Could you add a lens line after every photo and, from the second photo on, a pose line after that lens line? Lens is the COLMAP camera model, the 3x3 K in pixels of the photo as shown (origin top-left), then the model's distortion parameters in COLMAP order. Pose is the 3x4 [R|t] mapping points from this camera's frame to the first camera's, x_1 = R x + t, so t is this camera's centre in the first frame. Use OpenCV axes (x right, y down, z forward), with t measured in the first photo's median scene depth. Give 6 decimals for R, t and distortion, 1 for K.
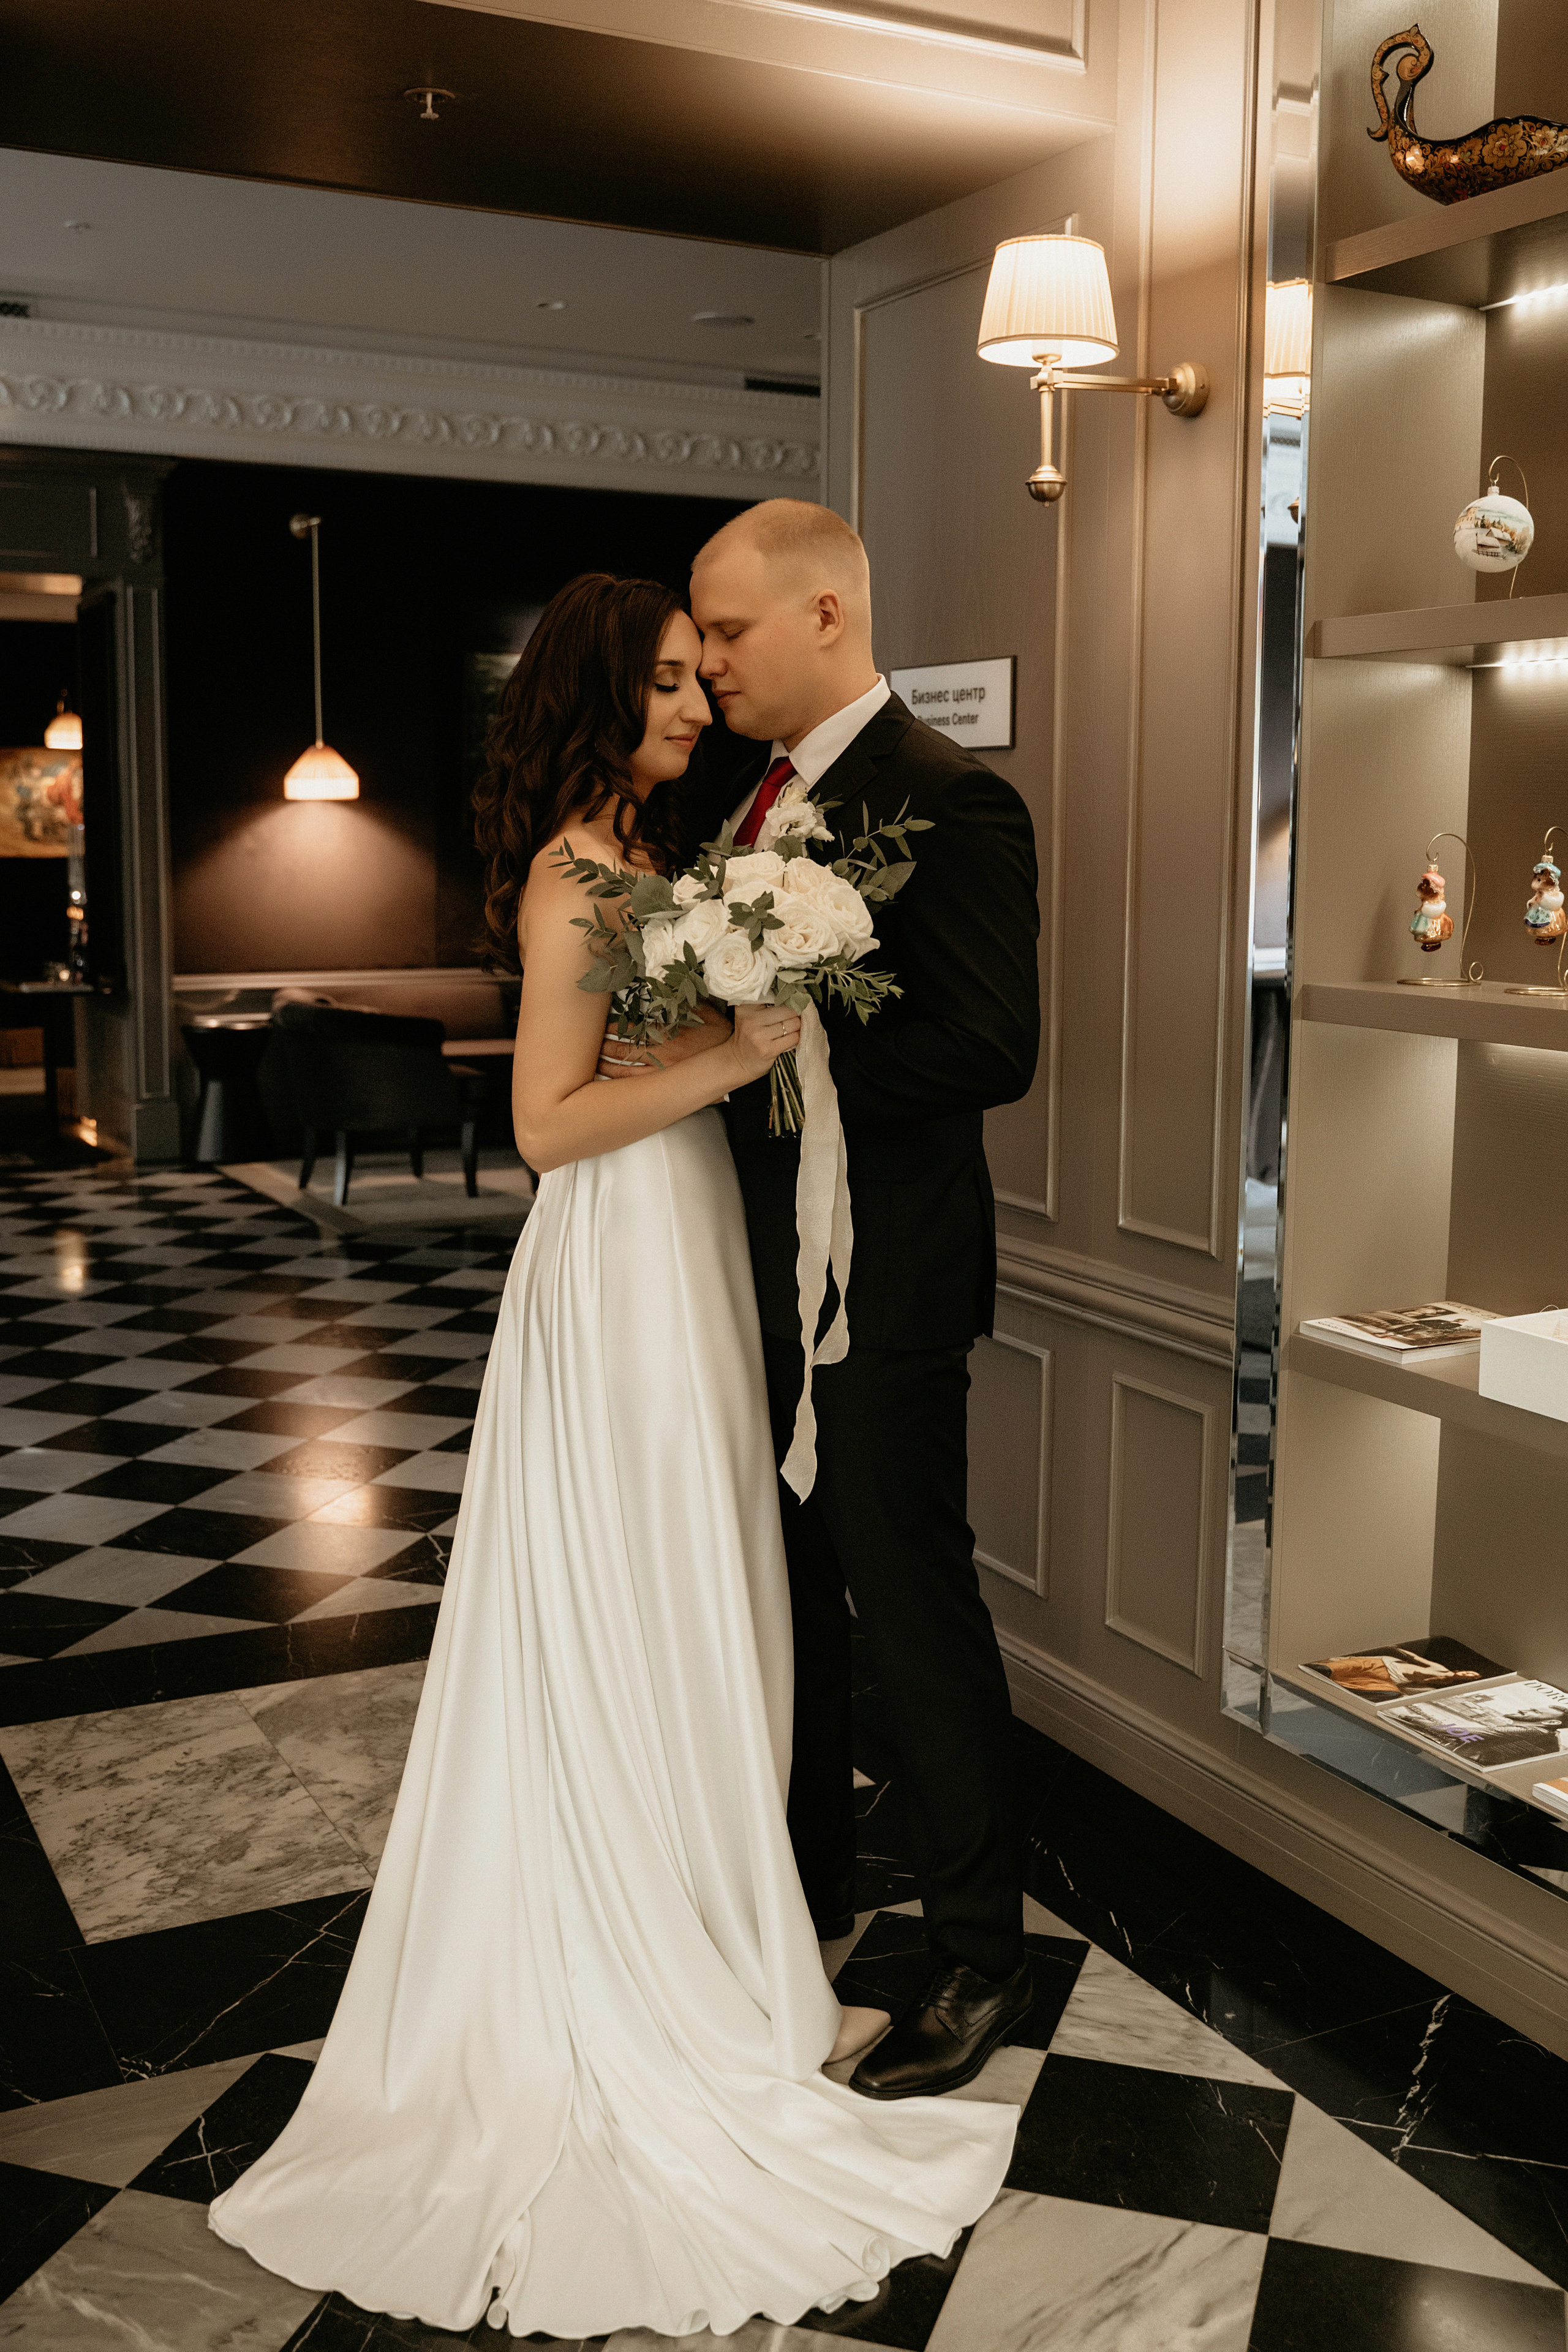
lens RADIAL K [[2331.4, 0, 789.5], [0, 2331.4, 1141.6], [0, 0, 1]] dist [-0.040360, 0.000000]
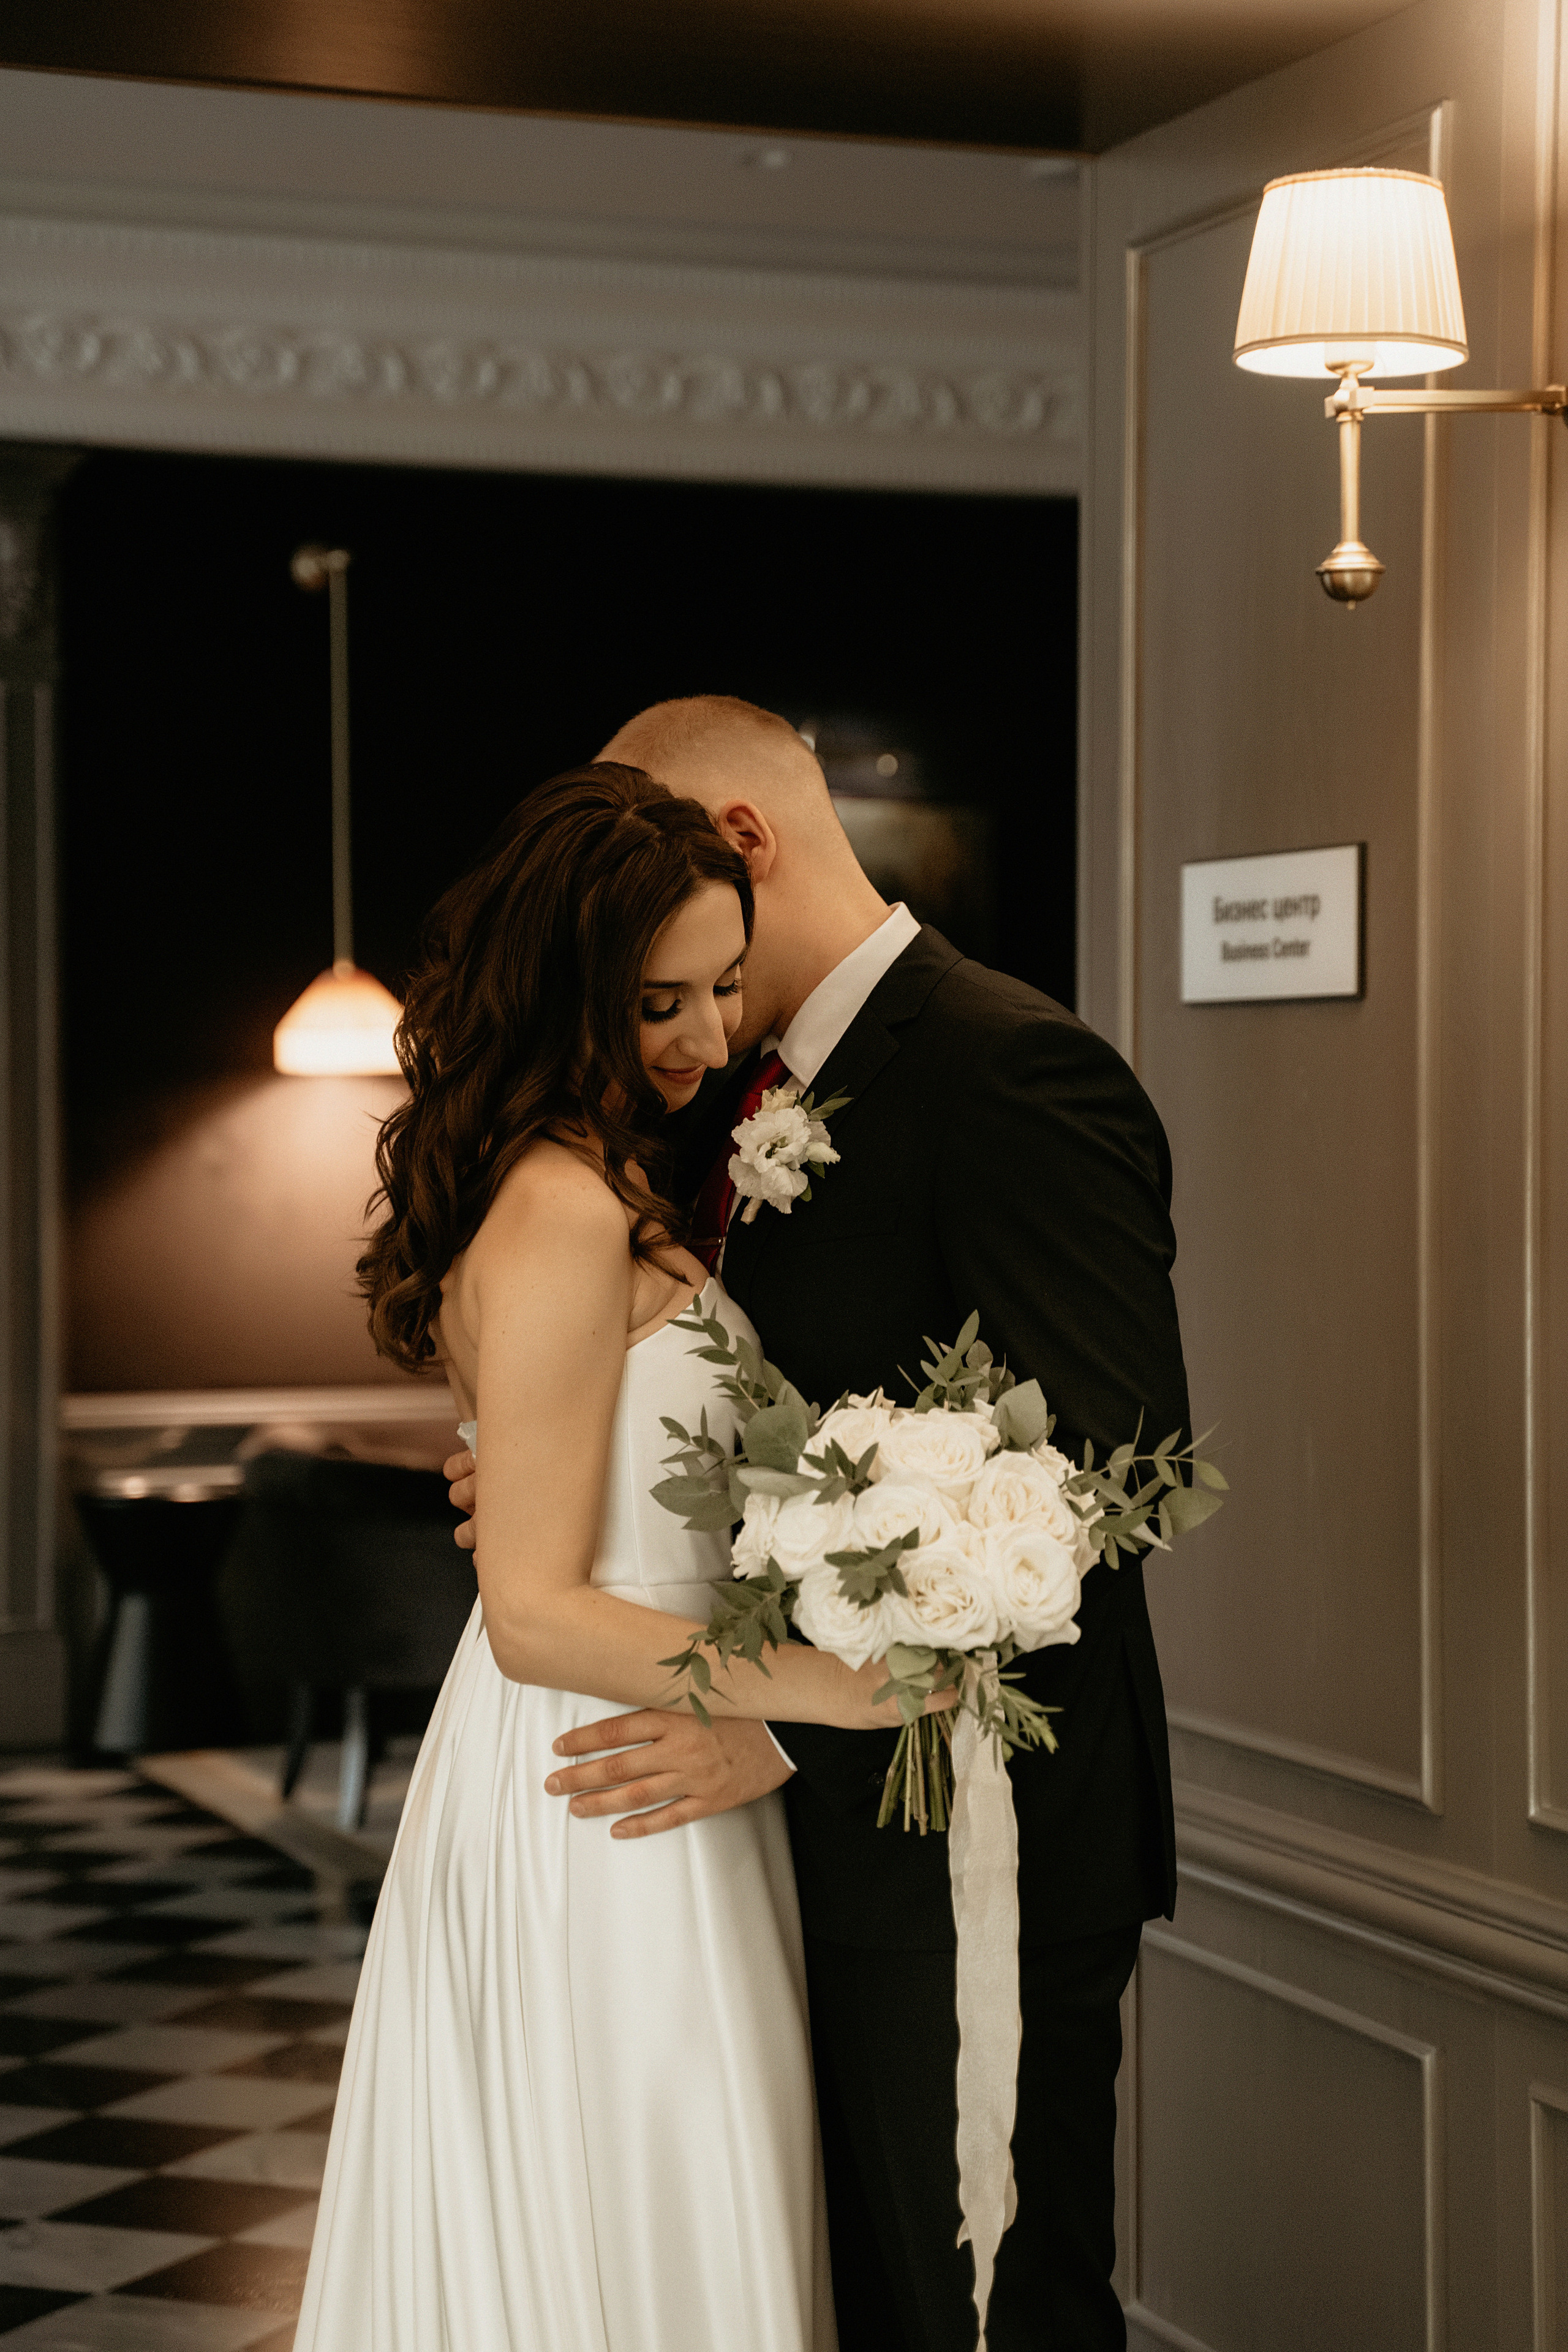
lens RADIAL K [[4806.2, 0, 791.3], [0, 4806.2, 1196.2], [0, 0, 1]] dist [0.284862, 0.000000]
pose [[0.992107, -0.005564, -0.125269, 0.117661], [-0.008859, 0.993409, -0.114281, 0.023431], [0.125079, 0.114489, 0.985519, -0.235638]]
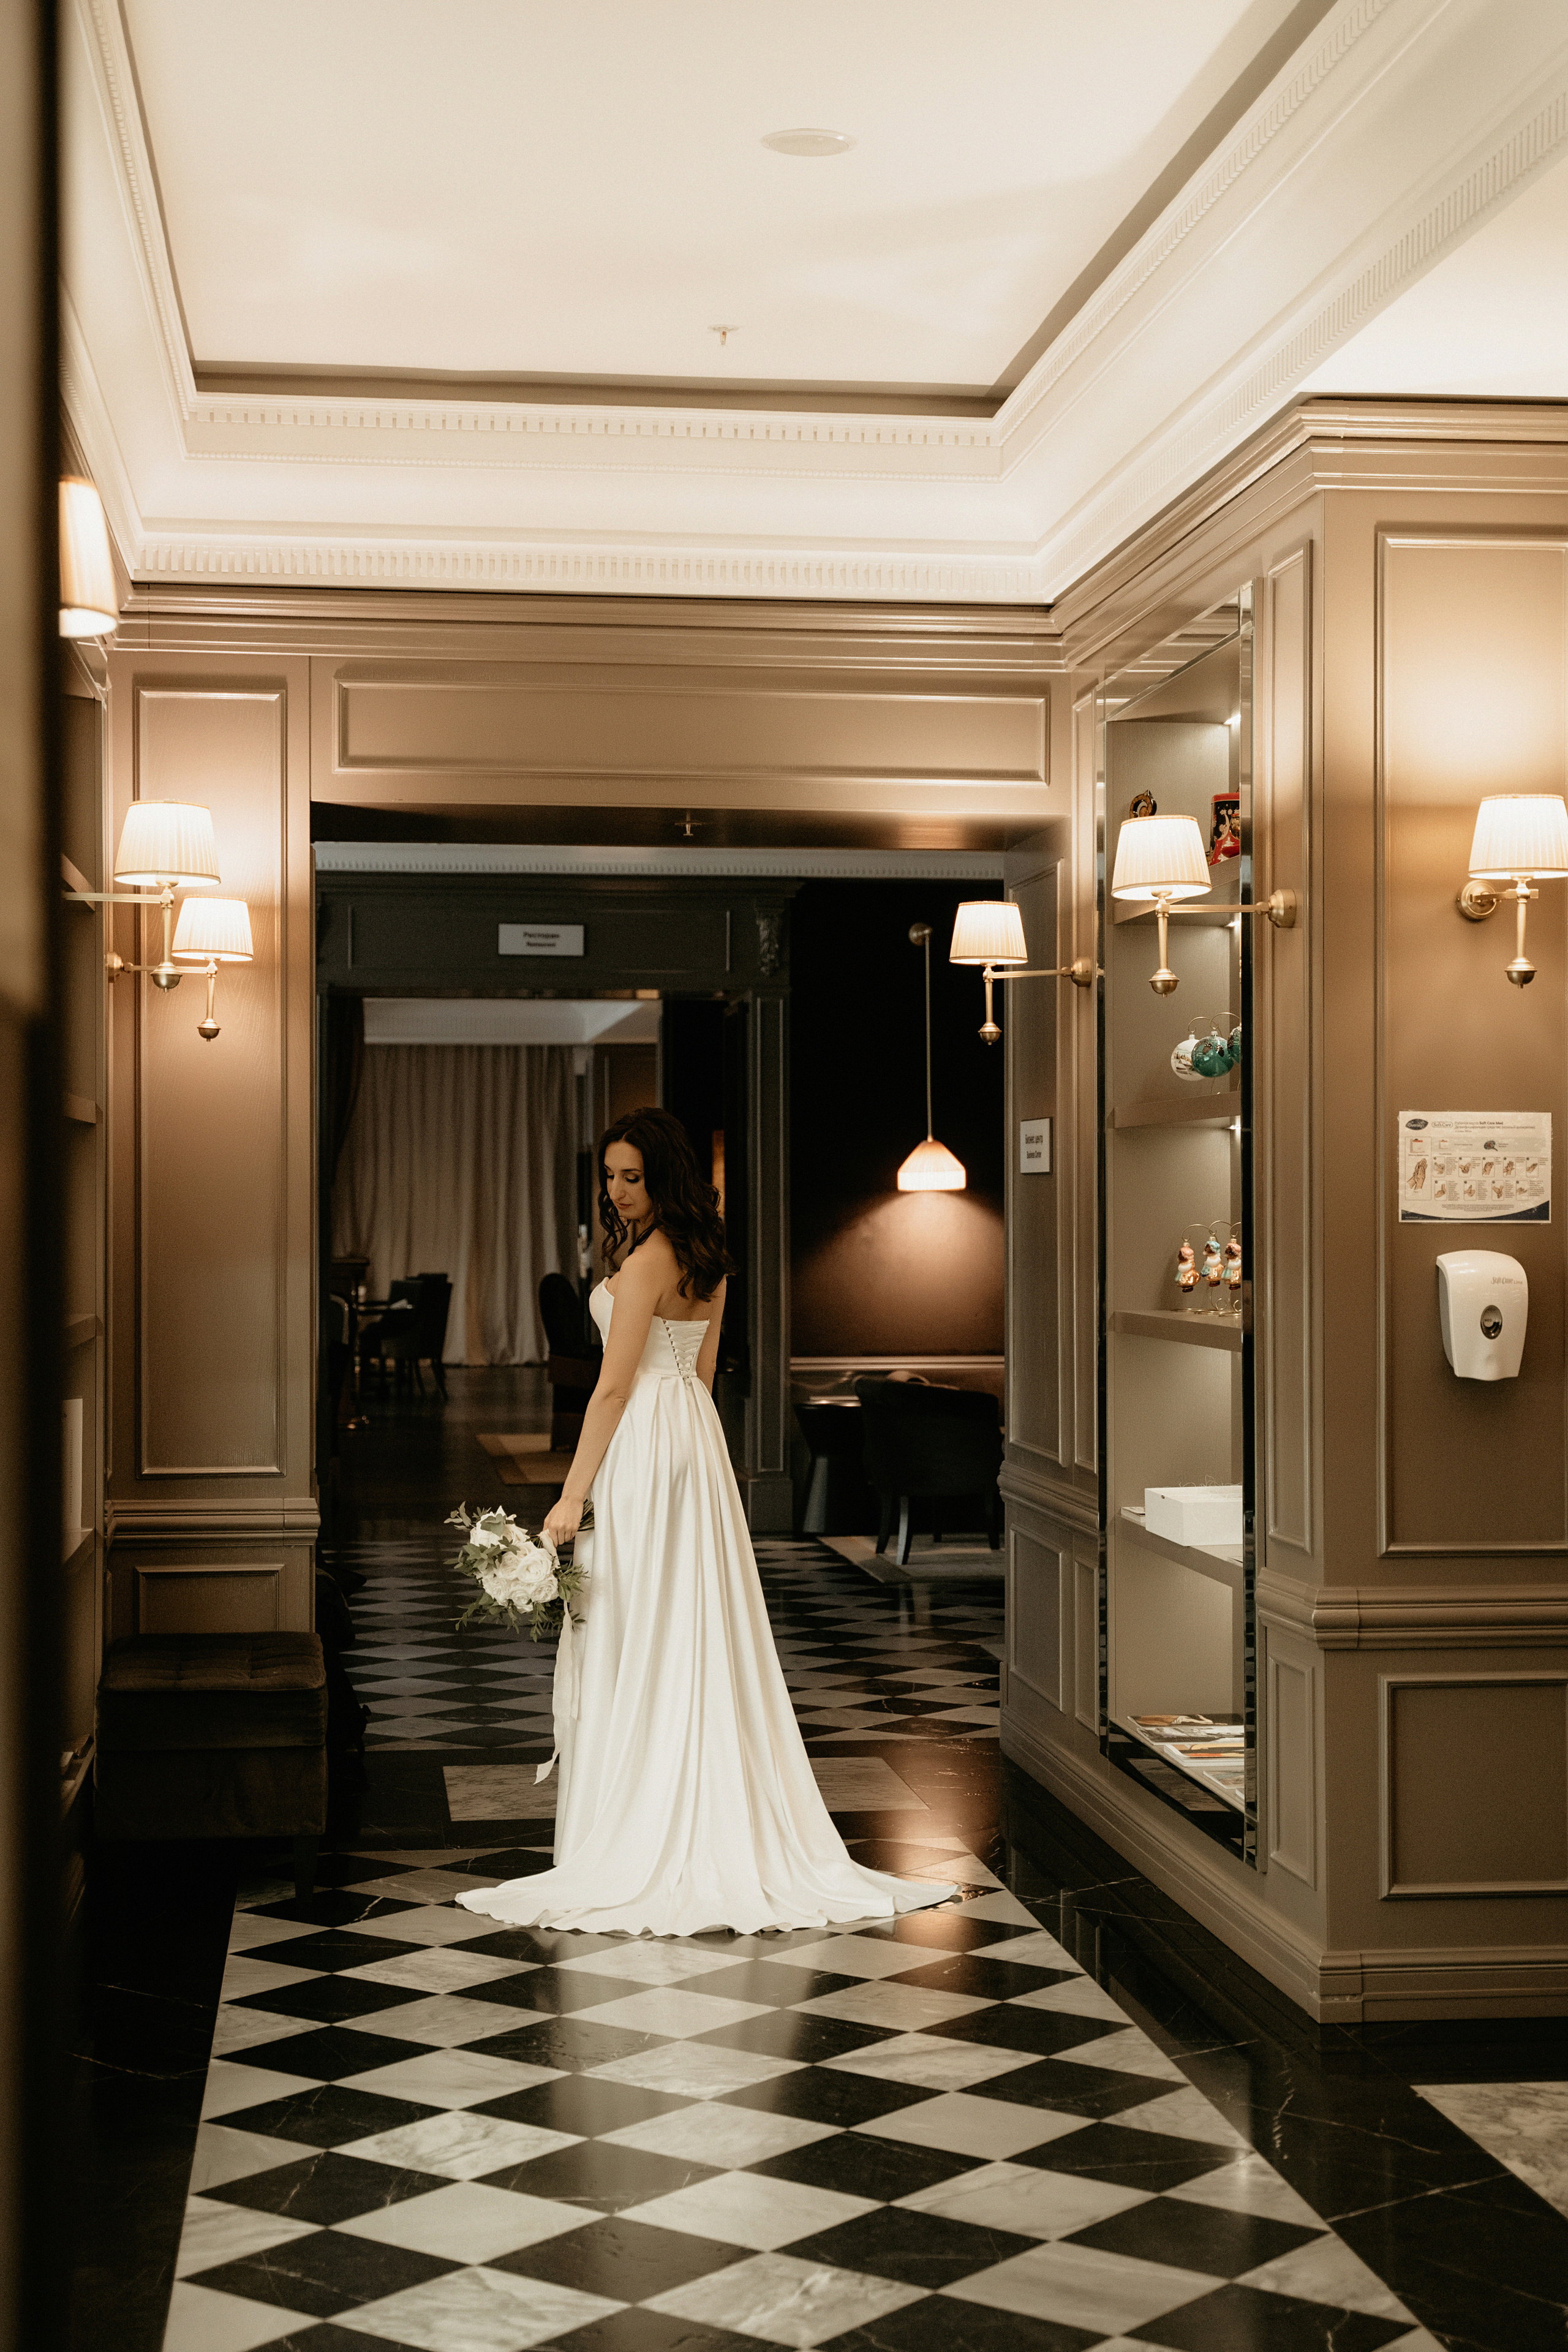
lens RADIAL K [[3572.9, 0, 790.9], [0, 3572.9, 1183.8], [0, 0, 1]] dist [0.123226, 0.000000]
pose [[0.937426, -0.011642, -0.347990, 0.878574], [-0.037006, 0.990449, -0.132824, 0.193306], [0.346212, 0.137390, 0.928042, -1.512369]]
